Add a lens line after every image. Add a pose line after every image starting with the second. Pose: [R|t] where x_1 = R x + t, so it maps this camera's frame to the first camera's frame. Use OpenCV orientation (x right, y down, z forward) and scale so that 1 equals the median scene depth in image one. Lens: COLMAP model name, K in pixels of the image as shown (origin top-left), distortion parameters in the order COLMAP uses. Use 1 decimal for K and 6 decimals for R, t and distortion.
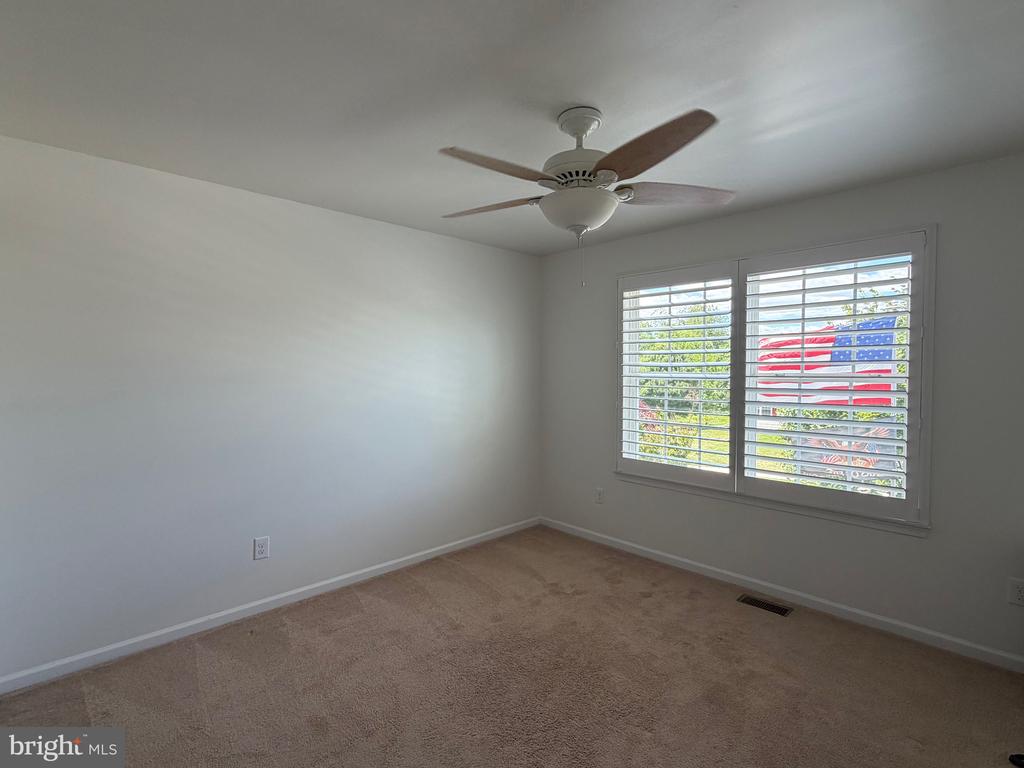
lens RADIAL K [[504.1, 0, 510.0], [0, 504.1, 385.0], [0, 0, 1]] dist [0.002622, 0.000459]
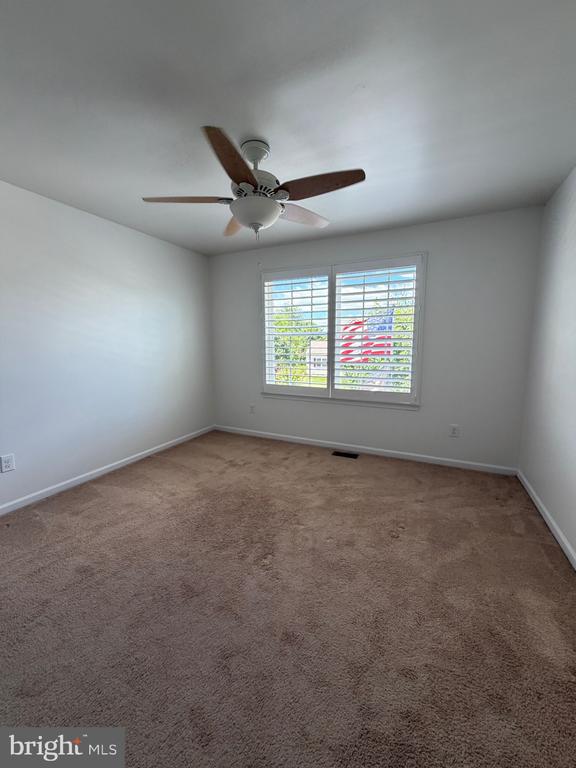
lens RADIAL K [[307.3, 0, 287.5], [0, 307.3, 381.8], [0, 0, 1]] dist [0.000760, -0.000373]
pose [[0.936715, -0.049881, 0.346522, -0.081448], [0.015740, 0.994797, 0.100652, 0.045973], [-0.349740, -0.088828, 0.932626, 0.031367]]
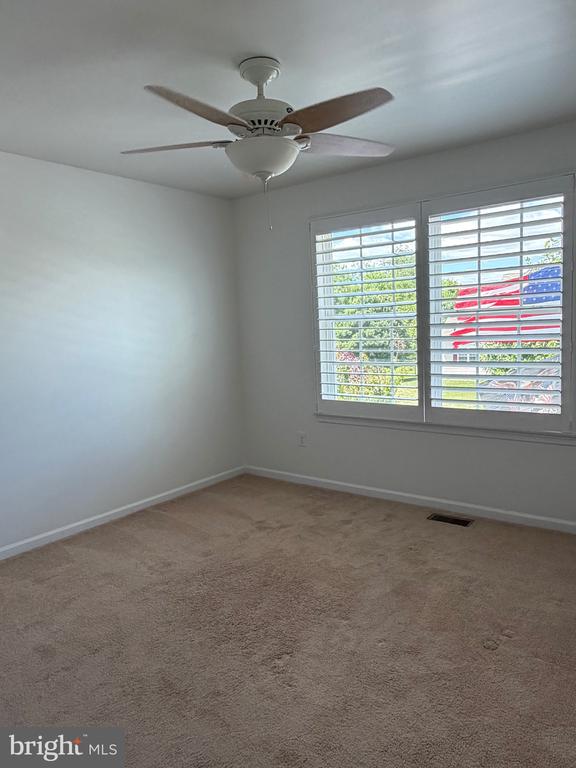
lens RADIAL K [[554.0, 0, 285.0], [0, 554.0, 383.4], [0, 0, 1]] dist [-0.001336, -0.003515]
pose [[0.989087, -0.056569, 0.136037, -0.002798], [0.046382, 0.995958, 0.076923, 0.027570], [-0.139838, -0.069774, 0.987713, -0.128678]]
